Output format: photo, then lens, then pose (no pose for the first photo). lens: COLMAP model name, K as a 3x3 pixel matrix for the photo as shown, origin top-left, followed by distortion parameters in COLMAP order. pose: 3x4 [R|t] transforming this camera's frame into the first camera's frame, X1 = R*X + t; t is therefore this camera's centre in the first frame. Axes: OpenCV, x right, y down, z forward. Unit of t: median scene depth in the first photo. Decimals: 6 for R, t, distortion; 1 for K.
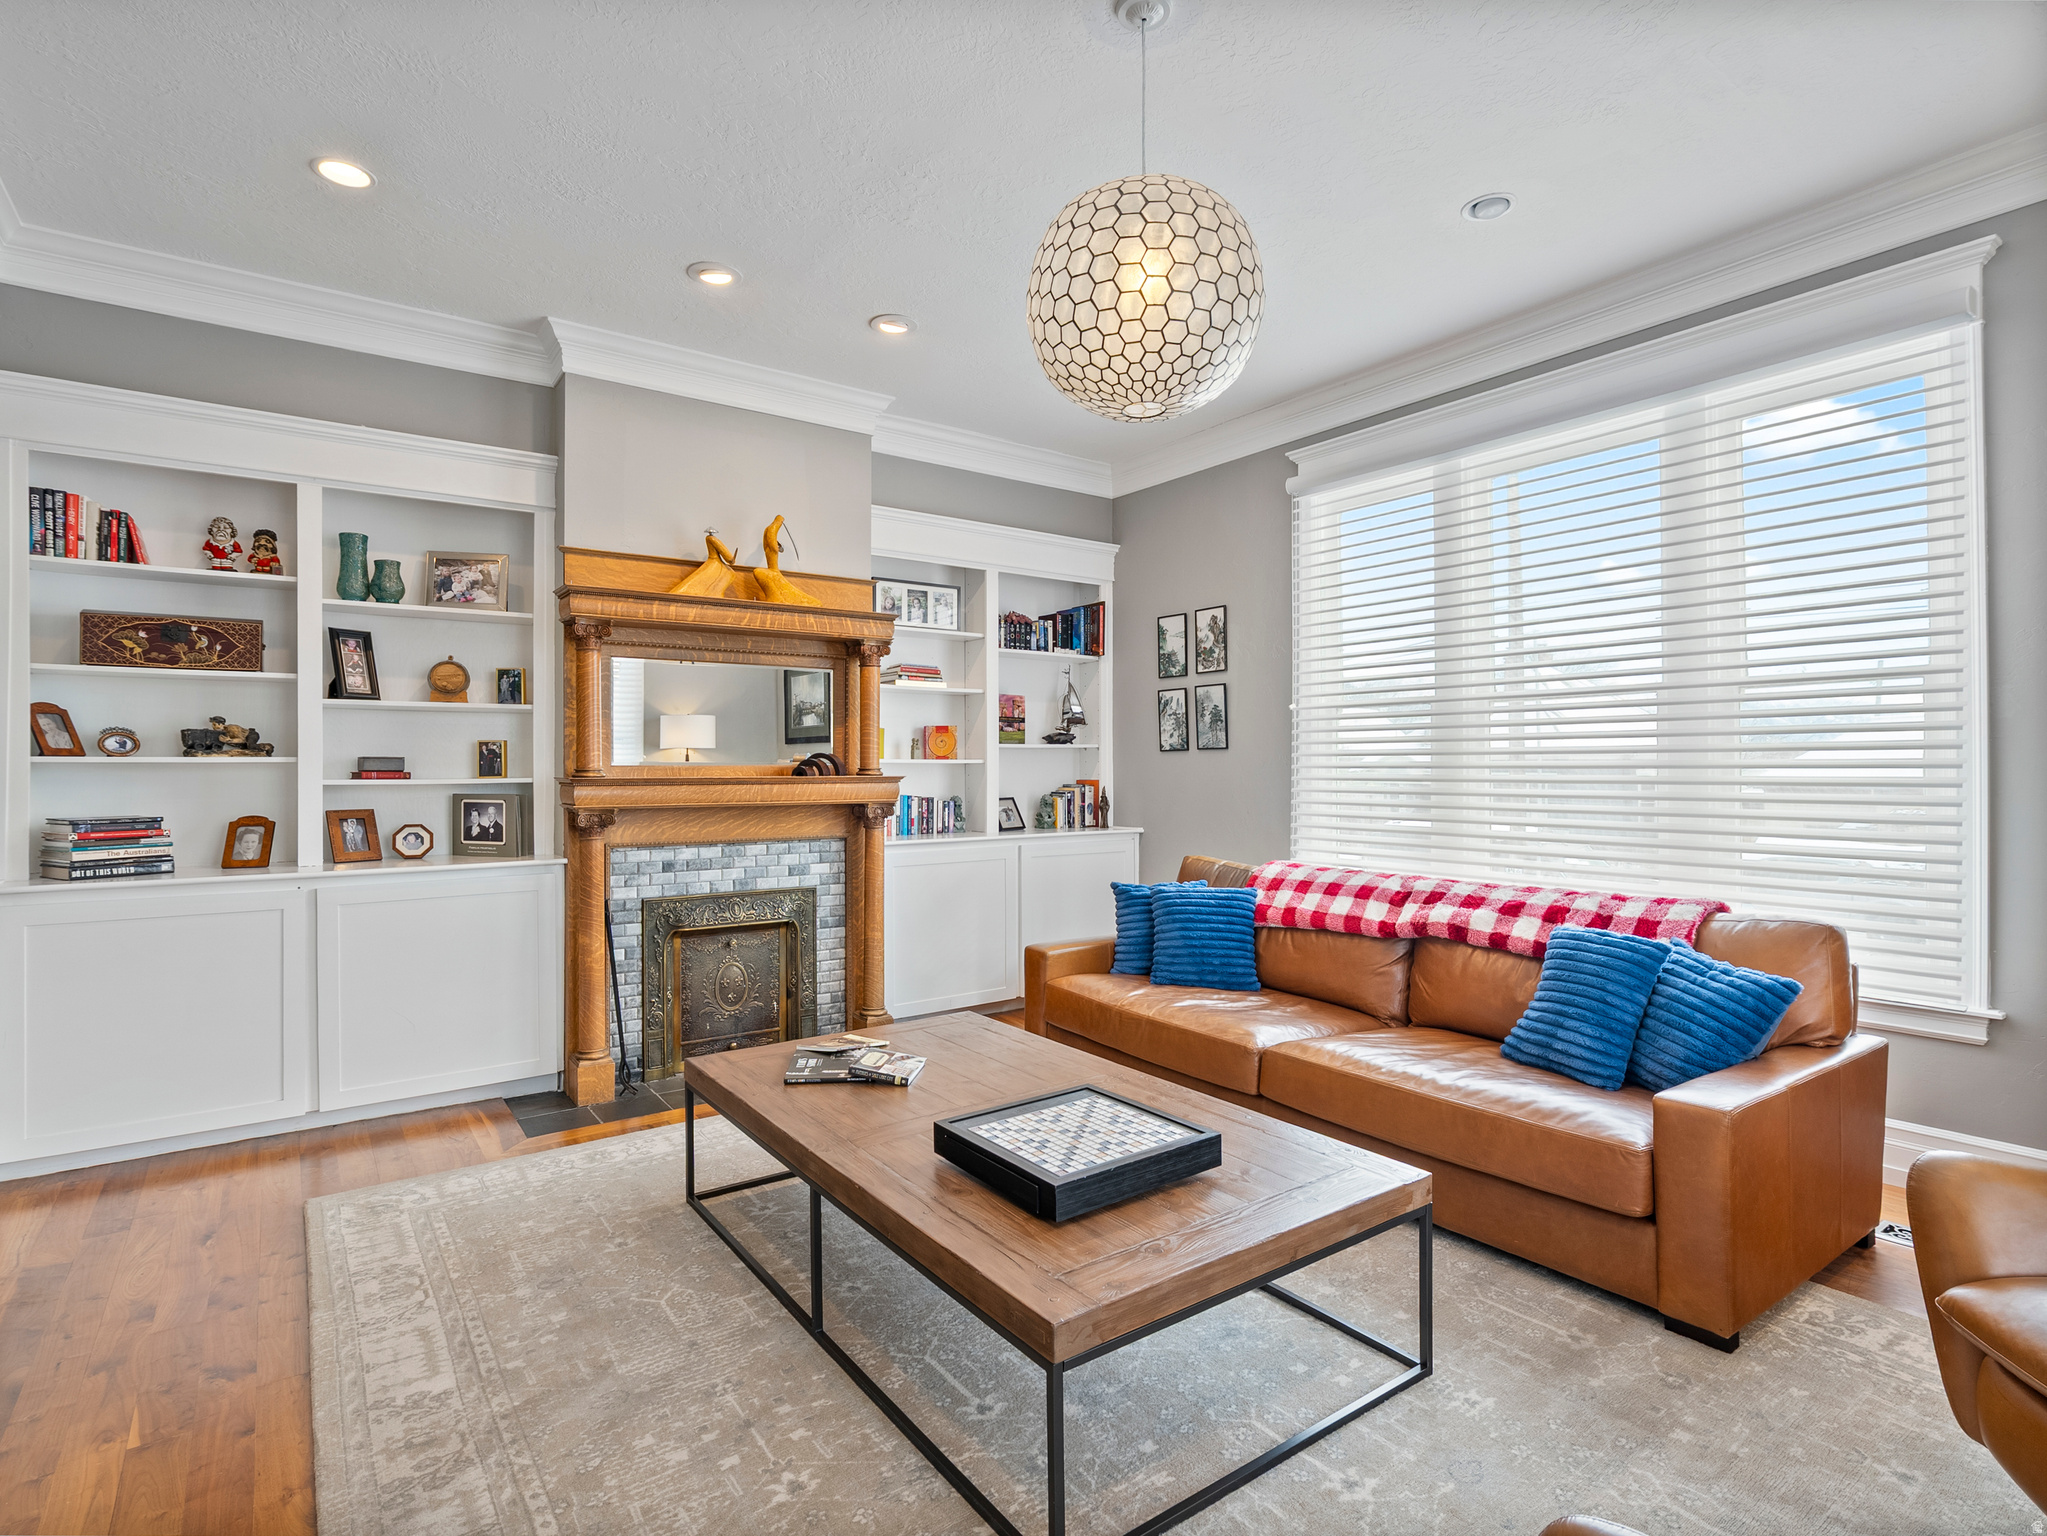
lens RADIAL K [[1041.7, 0, 1026.9], [0, 1041.7, 762.6], [0, 0, 1]] dist [-0.015718, 0.004535]
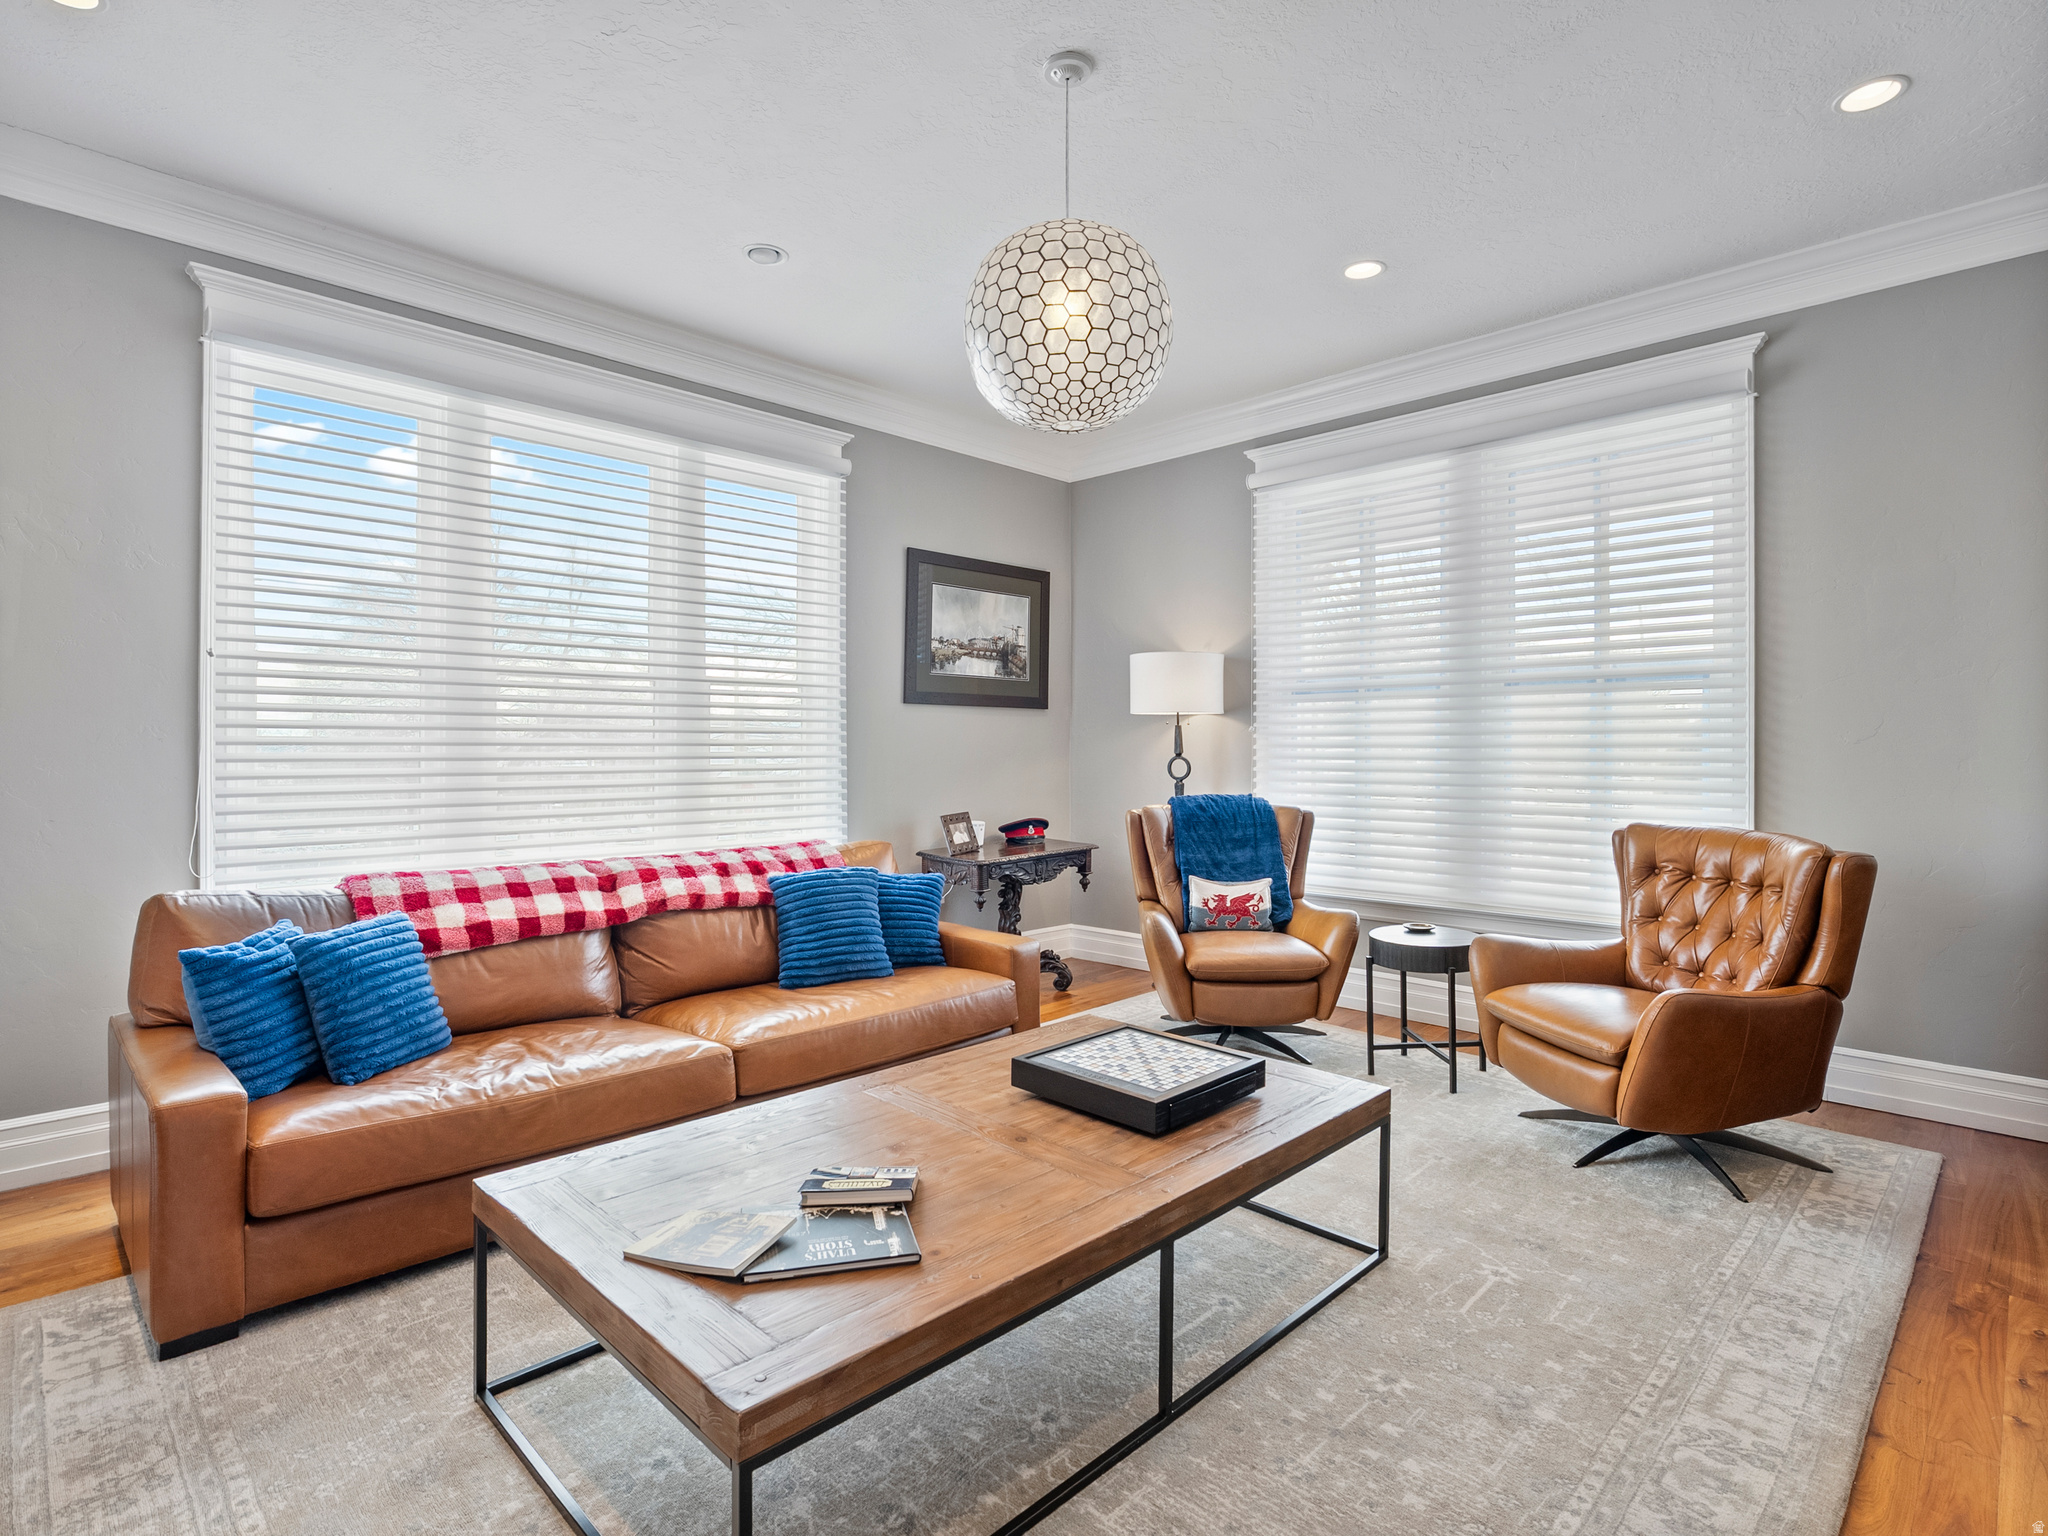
lens RADIAL K [[1042.2, 0, 1026.5], [0, 1042.2, 759.7], [0, 0, 1]] dist [-0.015718, 0.004535]
pose [[-0.160816, -0.010635, 0.986927, -0.929826], [0.000451, 0.999941, 0.010849, 0.013359], [-0.986984, 0.002190, -0.160802, 1.157136]]
